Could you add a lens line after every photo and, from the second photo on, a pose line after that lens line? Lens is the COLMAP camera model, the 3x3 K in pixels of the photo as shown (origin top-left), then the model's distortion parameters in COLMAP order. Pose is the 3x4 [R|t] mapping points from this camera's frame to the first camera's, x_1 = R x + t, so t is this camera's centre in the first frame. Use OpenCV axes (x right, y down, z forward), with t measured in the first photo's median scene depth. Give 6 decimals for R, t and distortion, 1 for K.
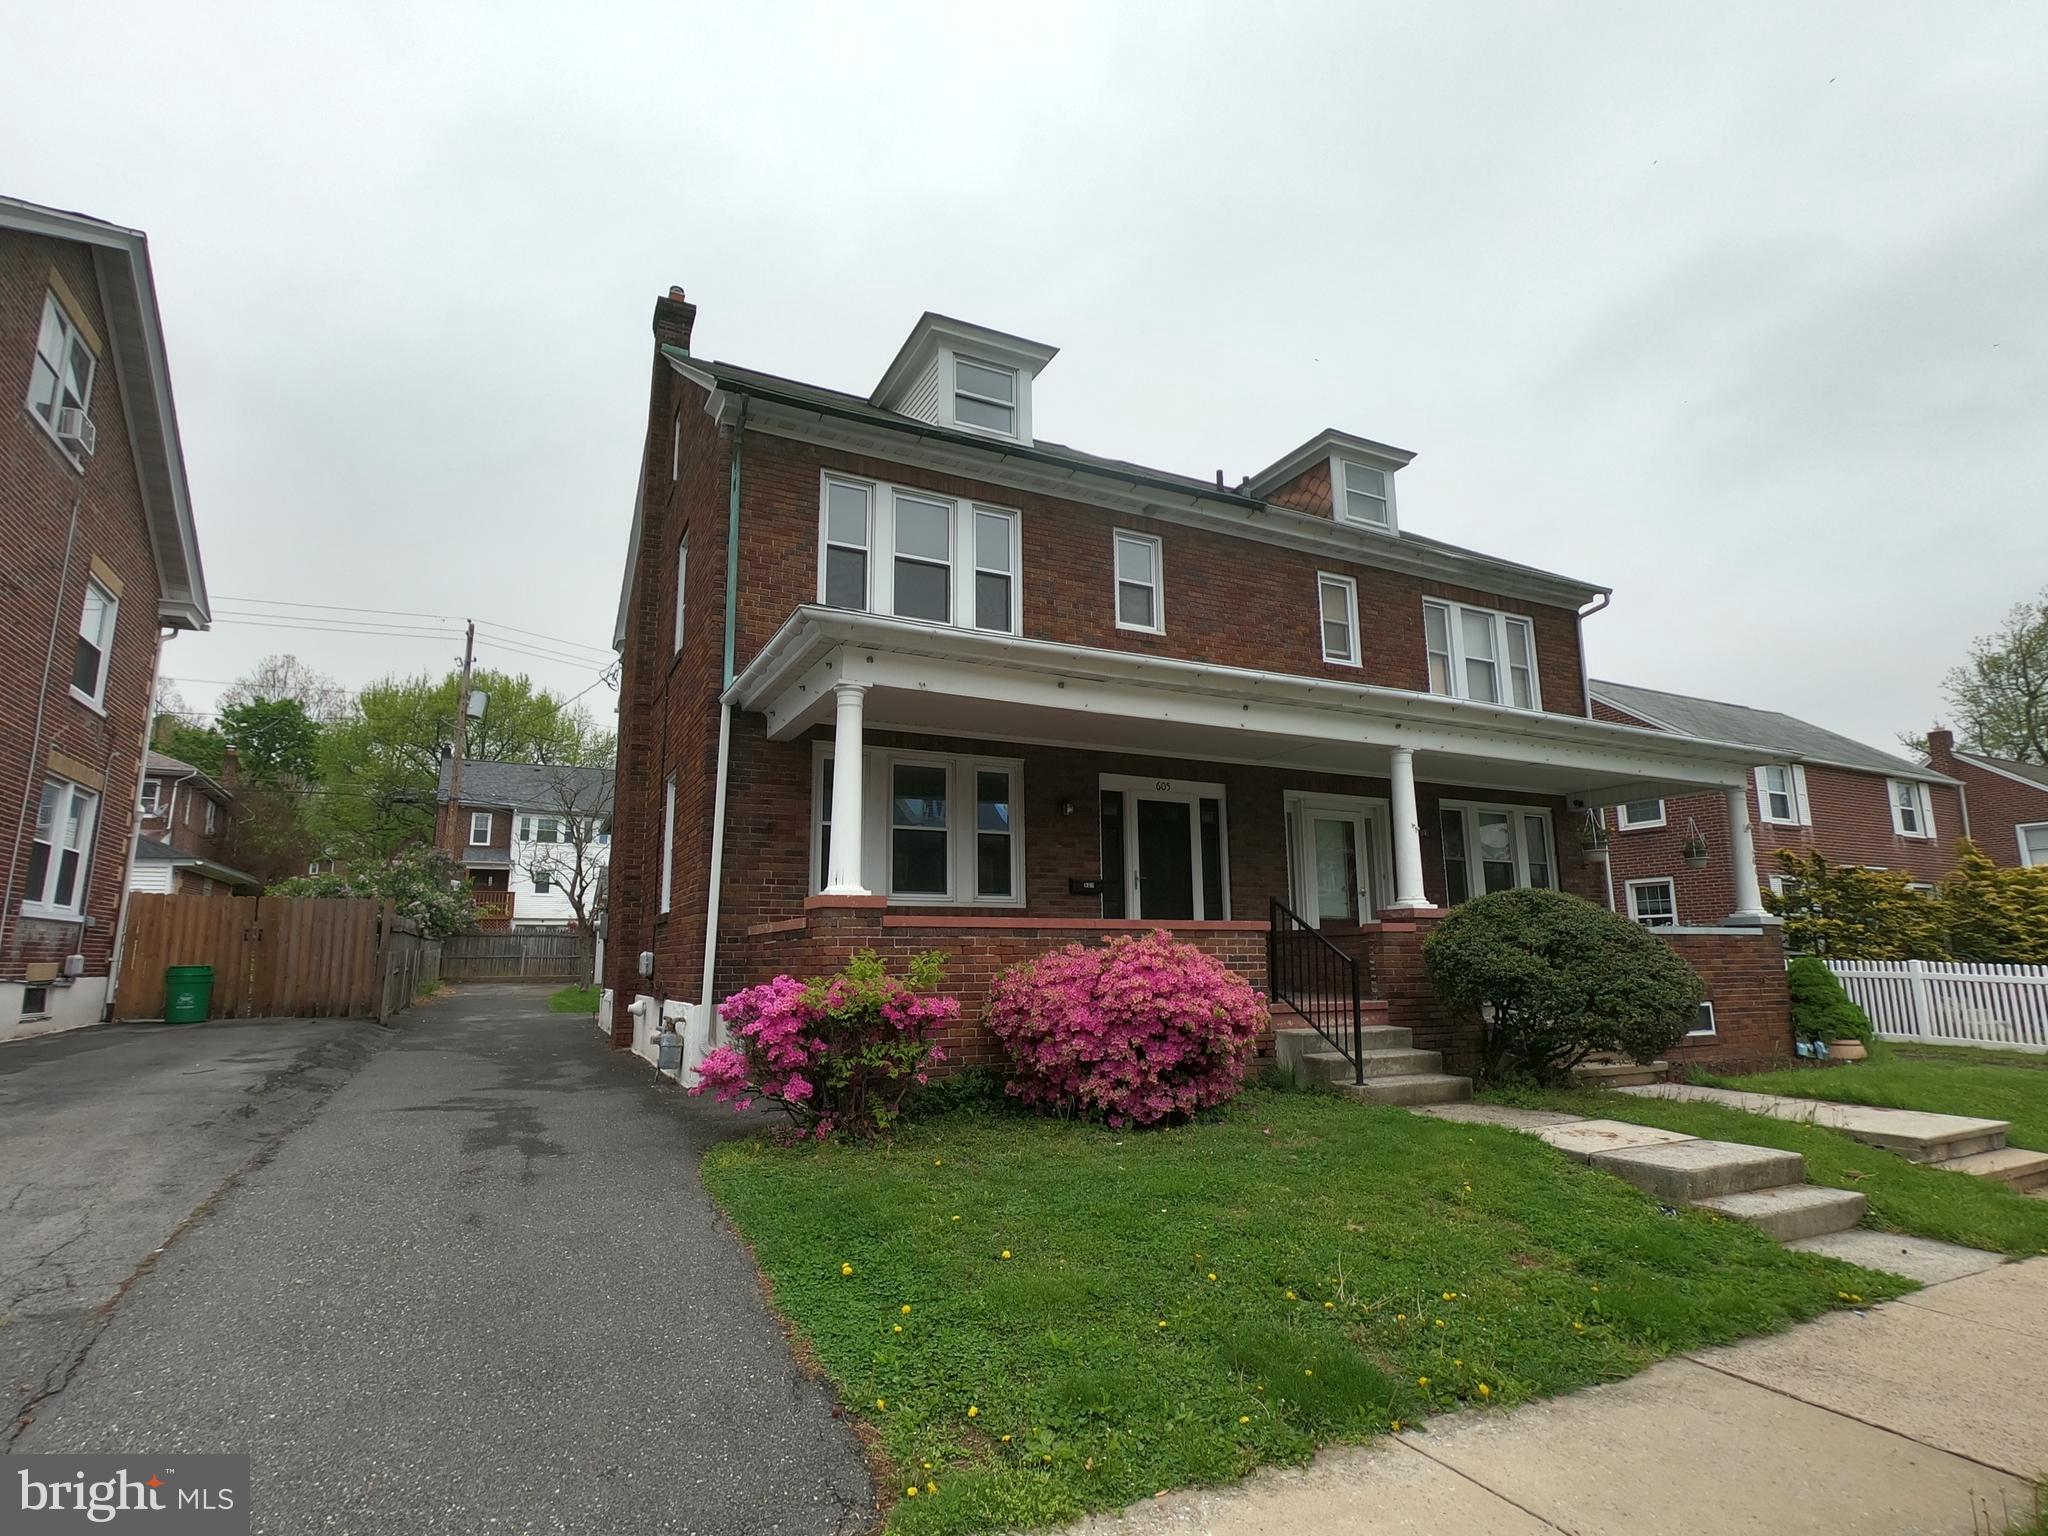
lens RADIAL K [[1028.9, 0, 1013.5], [0, 1028.9, 770.8], [0, 0, 1]] dist [0.000694, 0.000967]
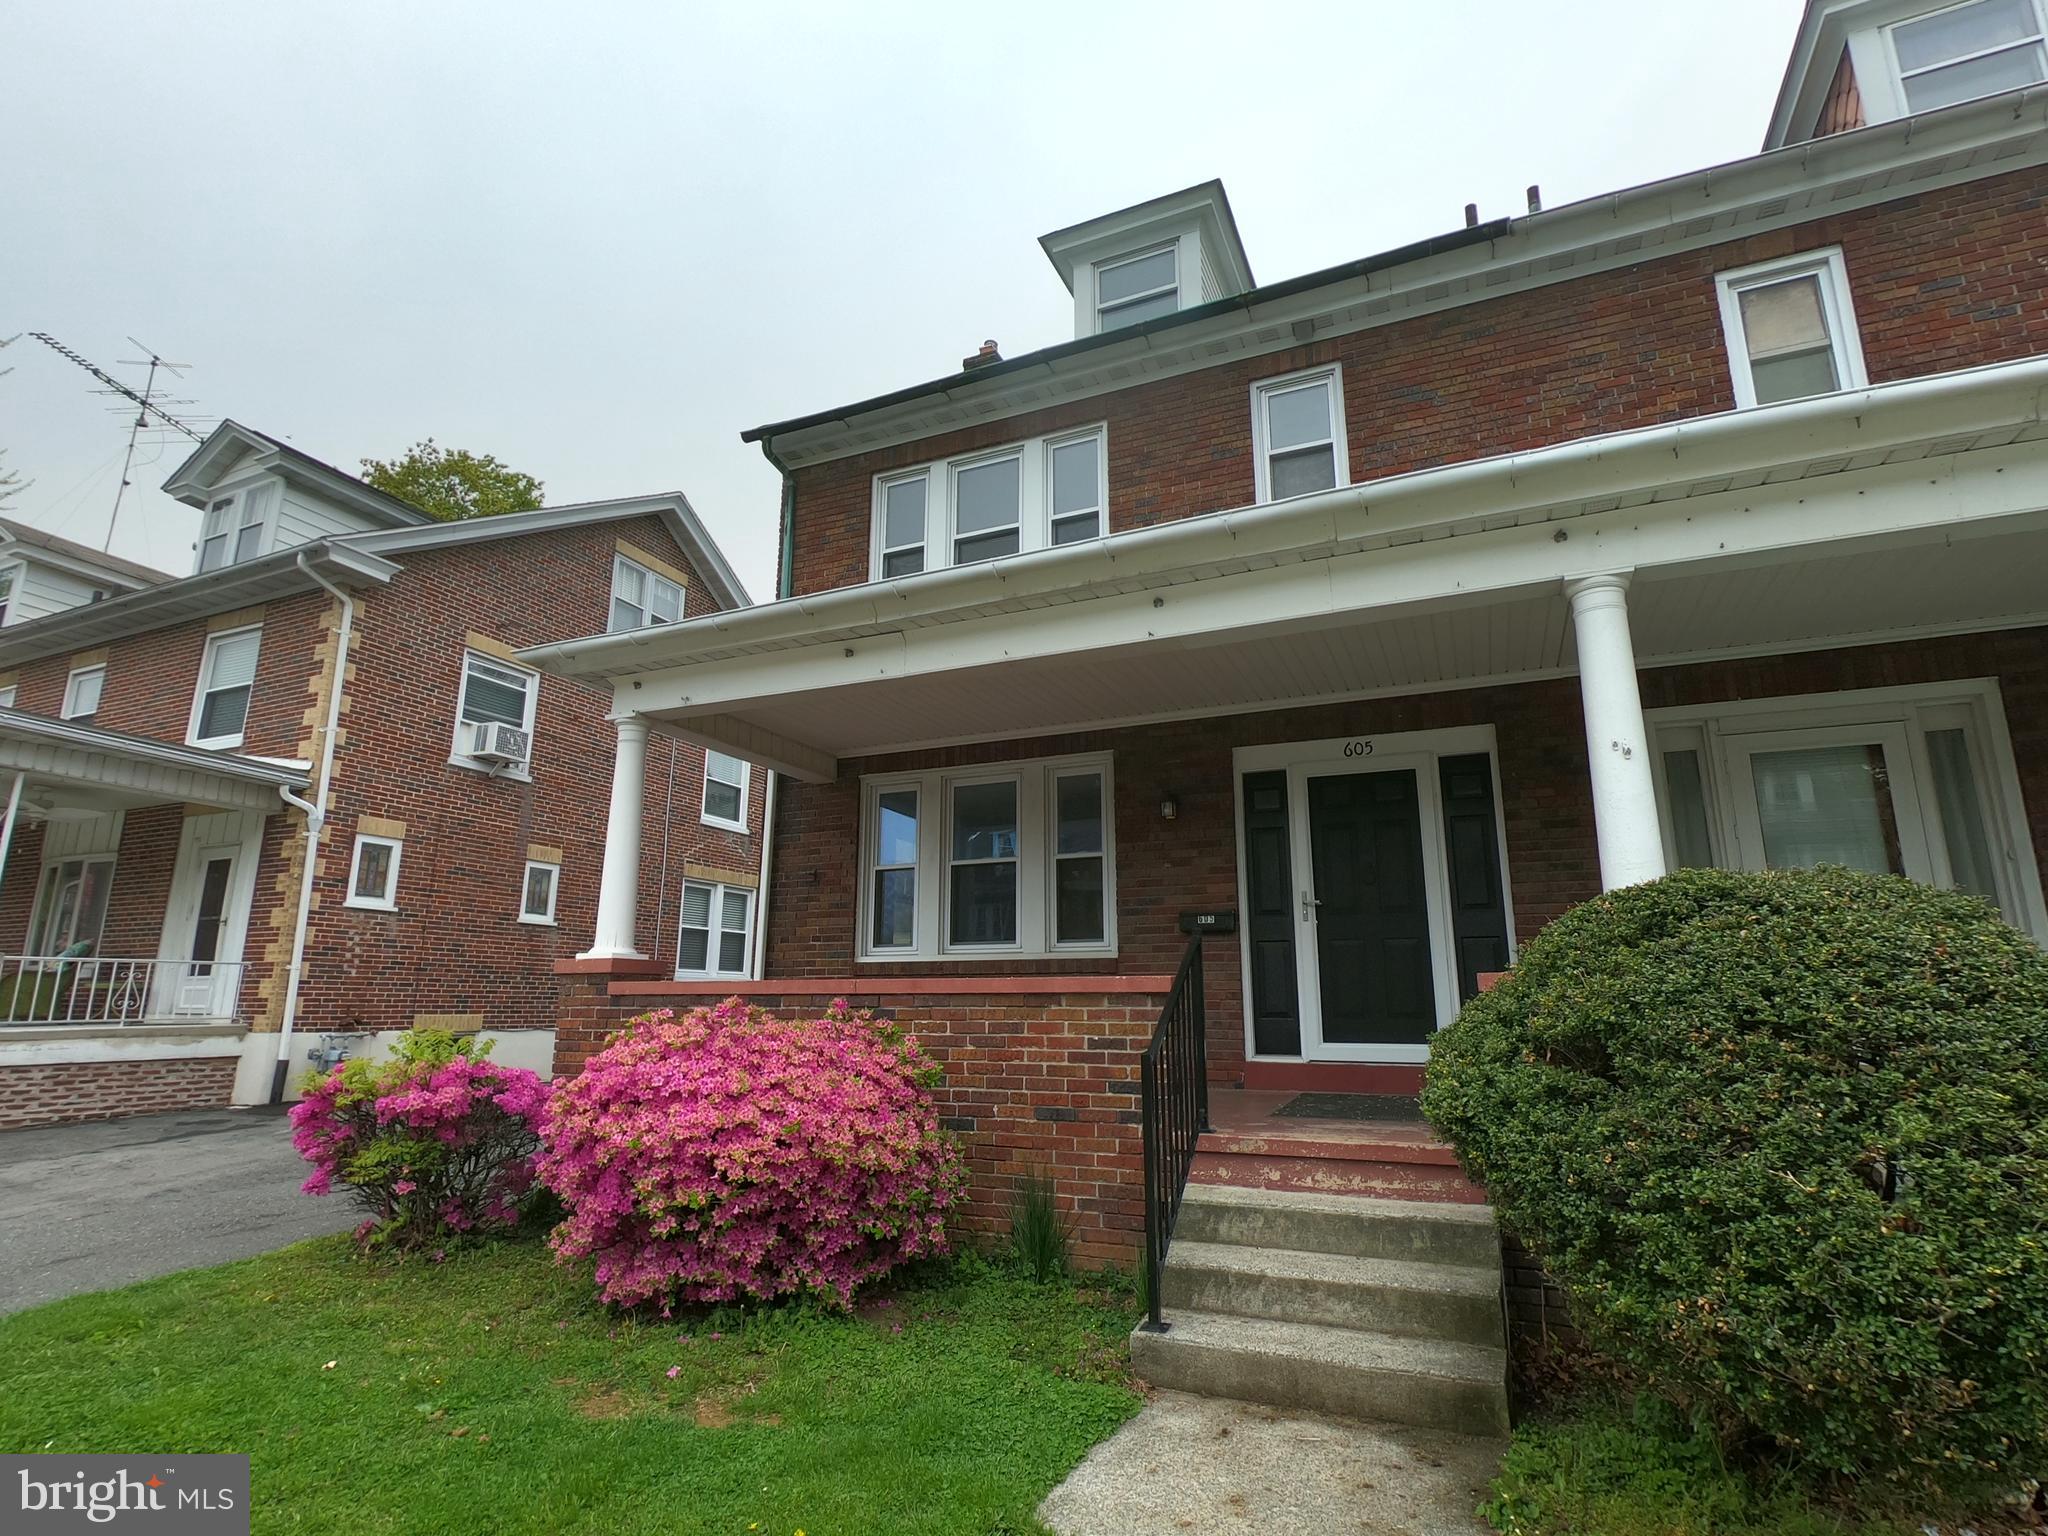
lens RADIAL K [[1028.9, 0, 1030.8], [0, 1028.9, 771.4], [0, 0, 1]] dist [0.000694, 0.000967]
pose [[0.643070, -0.164390, -0.747955, 0.490086], [0.132269, 0.985852, -0.102955, 0.067306], [0.754298, -0.032724, 0.655716, 0.464365]]
